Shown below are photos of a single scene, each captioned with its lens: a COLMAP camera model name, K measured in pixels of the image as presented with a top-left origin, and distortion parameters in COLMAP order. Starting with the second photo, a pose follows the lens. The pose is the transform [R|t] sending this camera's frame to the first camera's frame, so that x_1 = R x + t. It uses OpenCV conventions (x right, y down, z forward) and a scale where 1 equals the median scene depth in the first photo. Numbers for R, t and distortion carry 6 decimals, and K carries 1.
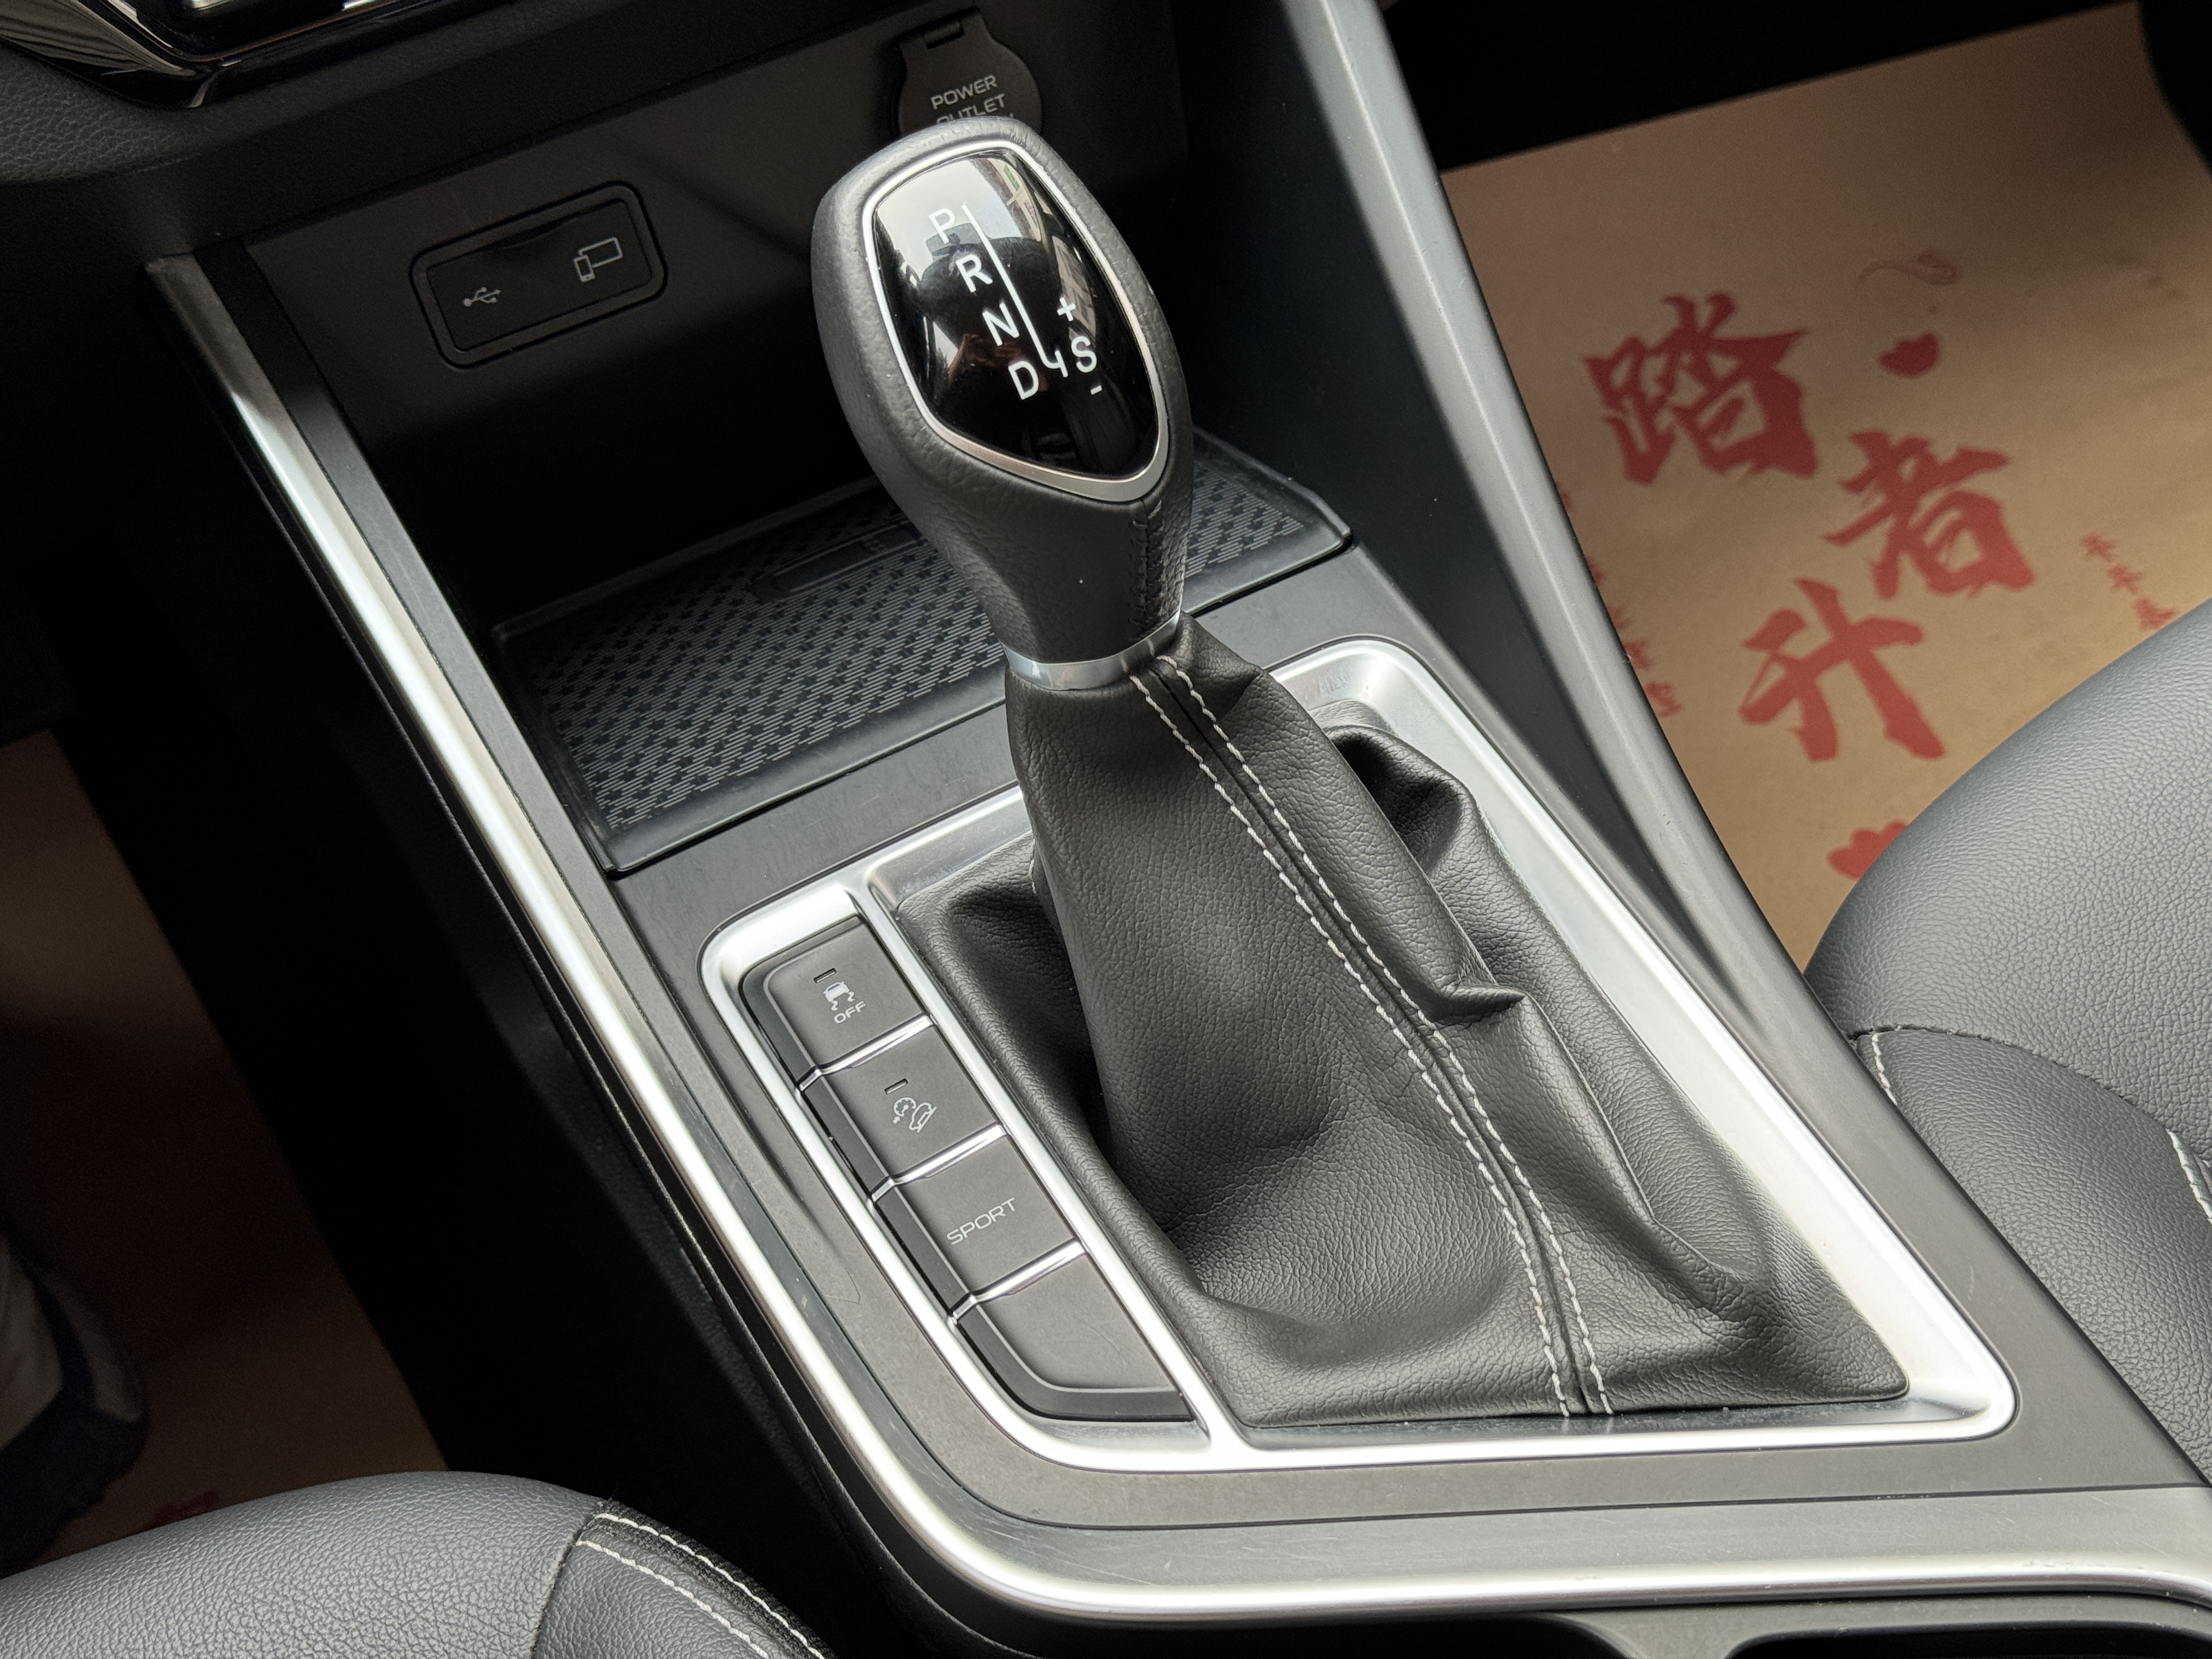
lens RADIAL K [[3141.3, 0, 1106.0], [0, 3141.3, 829.5], [0, 0, 1]] dist [0.174435, -0.373705]
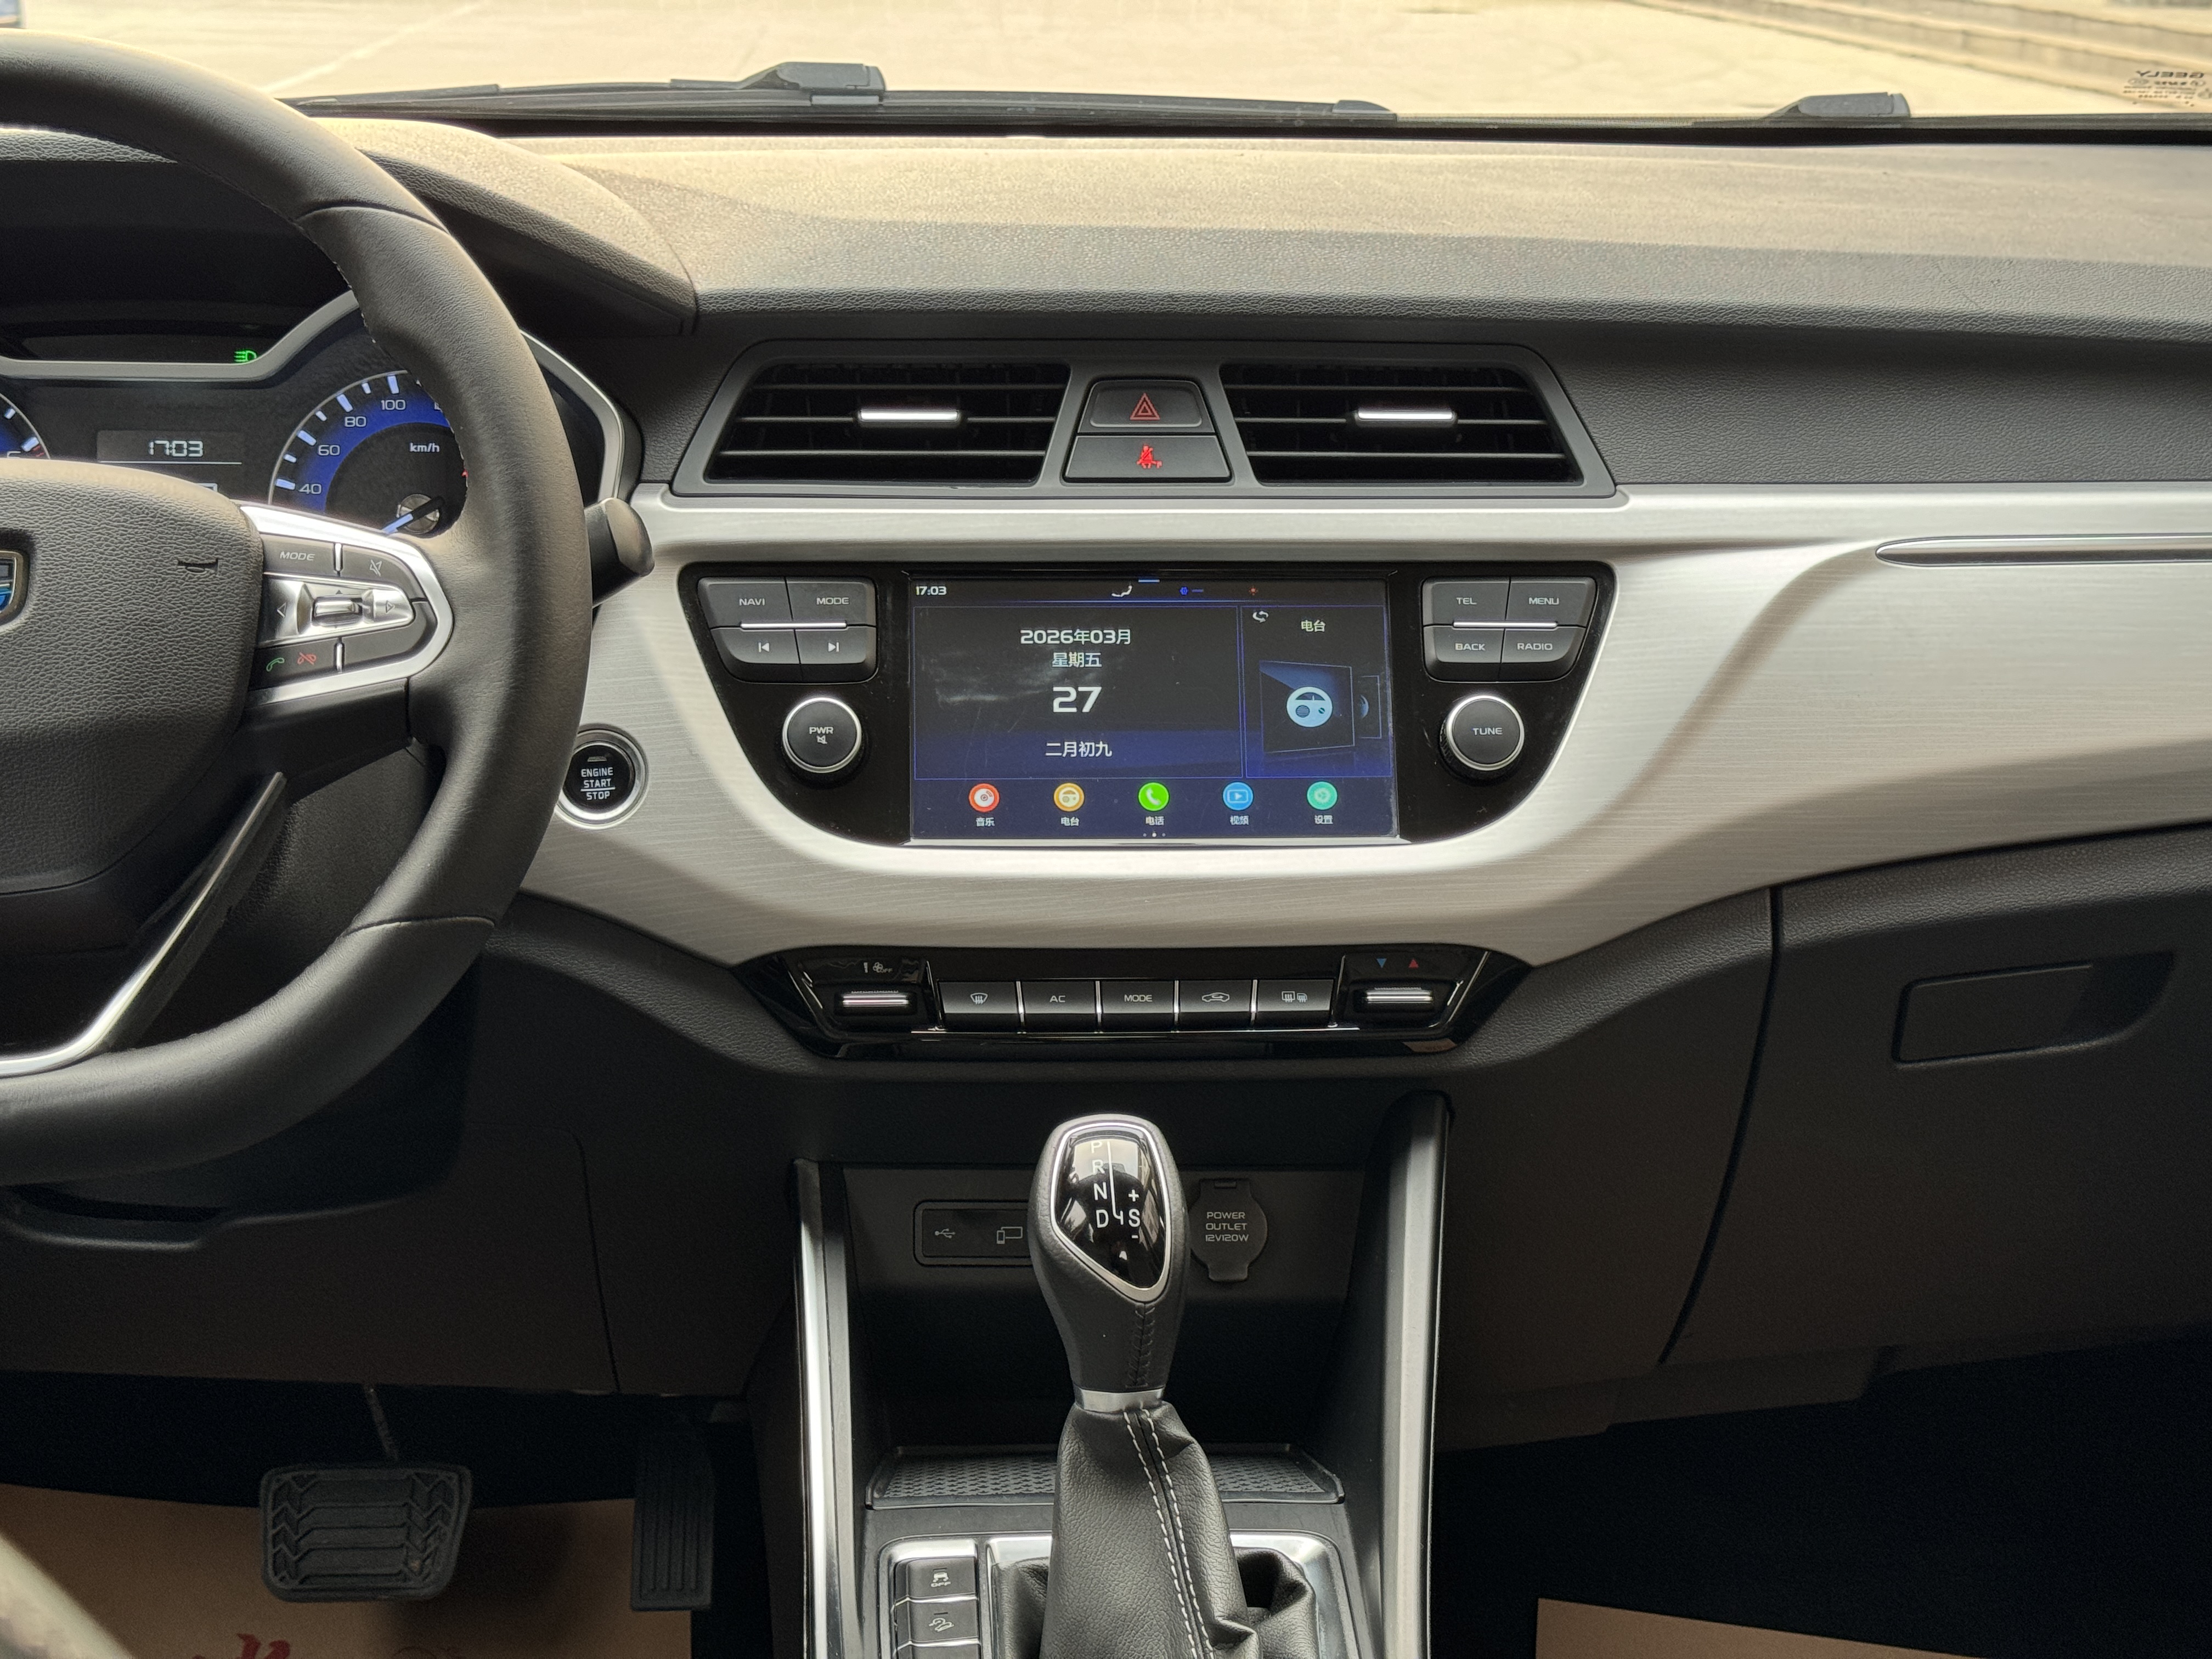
lens RADIAL K [[3091.1, 0, 1100.1], [0, 3091.1, 829.8], [0, 0, 1]] dist [0.170231, -0.302802]
pose [[0.901689, 0.207782, -0.379188, 0.616690], [-0.381164, 0.796003, -0.470206, 0.544408], [0.204134, 0.568513, 0.796946, -0.679907]]
